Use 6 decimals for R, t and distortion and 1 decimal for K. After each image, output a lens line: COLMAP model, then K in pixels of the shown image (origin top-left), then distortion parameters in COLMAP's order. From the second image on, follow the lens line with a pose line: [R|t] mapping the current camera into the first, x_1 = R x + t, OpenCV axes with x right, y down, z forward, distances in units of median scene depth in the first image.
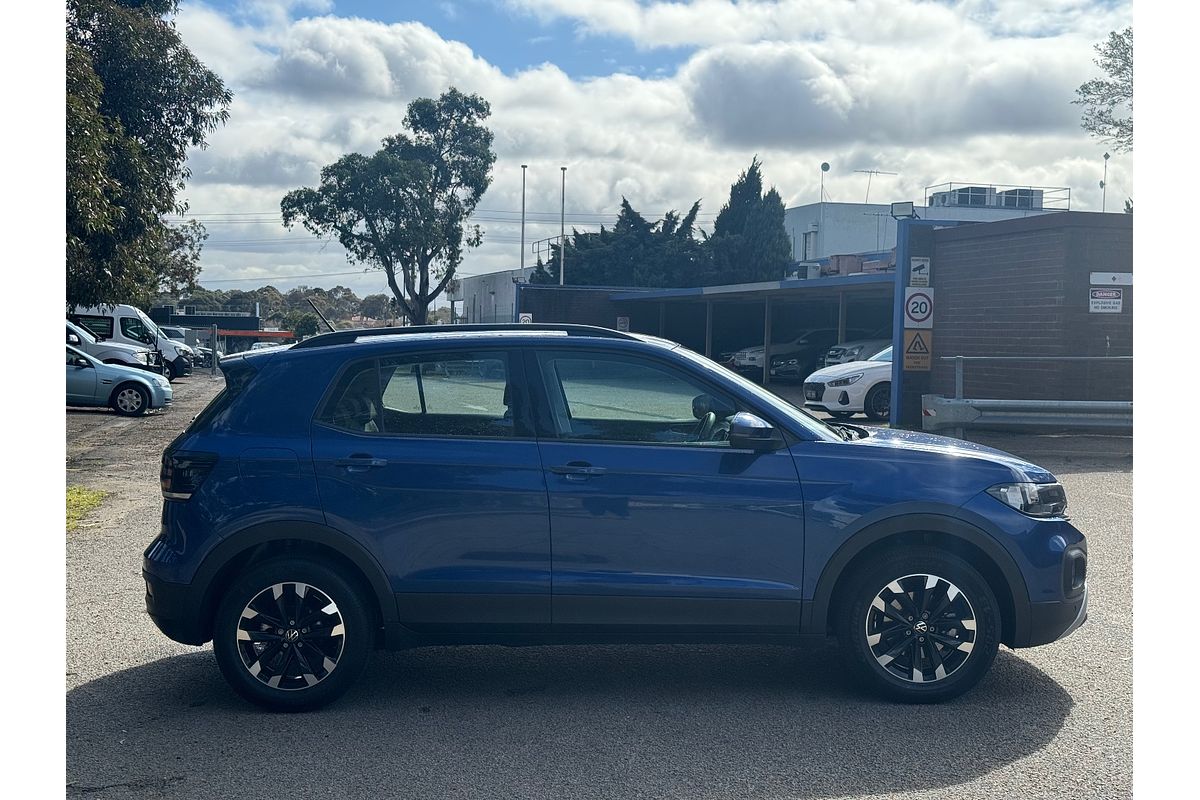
lens RADIAL K [[1494.6, 0, 600.0], [0, 1494.6, 400.0], [0, 0, 1]] dist [0.070380, -0.028017]
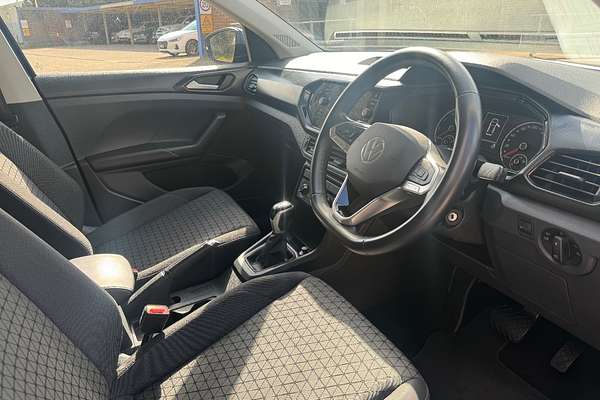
lens RADIAL K [[421.2, 0, 300.0], [0, 421.2, 200.0], [0, 0, 1]] dist [0.003051, -0.000098]
pose [[0.883233, -0.209490, 0.419540, -0.000989], [0.054690, 0.934578, 0.351529, 0.001368], [-0.465735, -0.287537, 0.836907, 0.246829]]
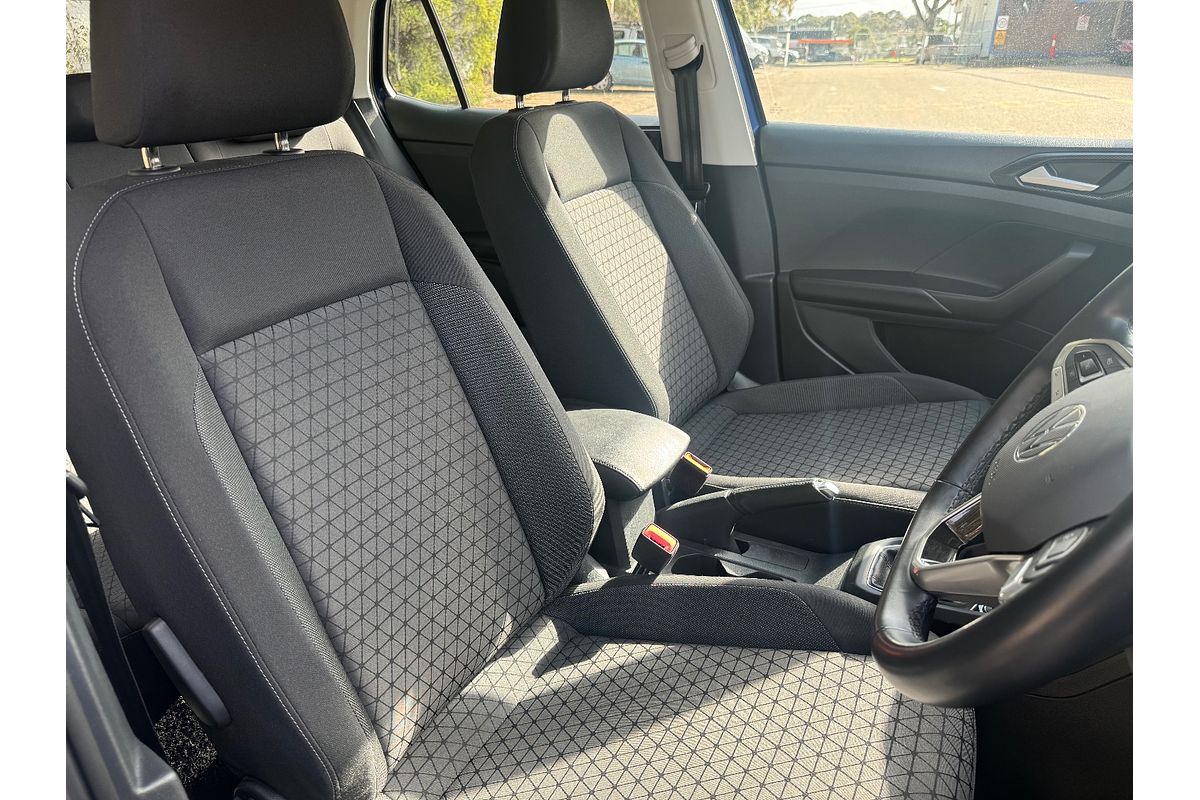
lens RADIAL K [[749.2, 0, 600.0], [0, 749.2, 400.0], [0, 0, 1]] dist [0.003276, 0.000518]
pose [[0.871458, 0.184854, -0.454301, 0.015571], [0.005889, 0.922246, 0.386558, 0.000516], [0.490434, -0.339545, 0.802610, 0.249927]]
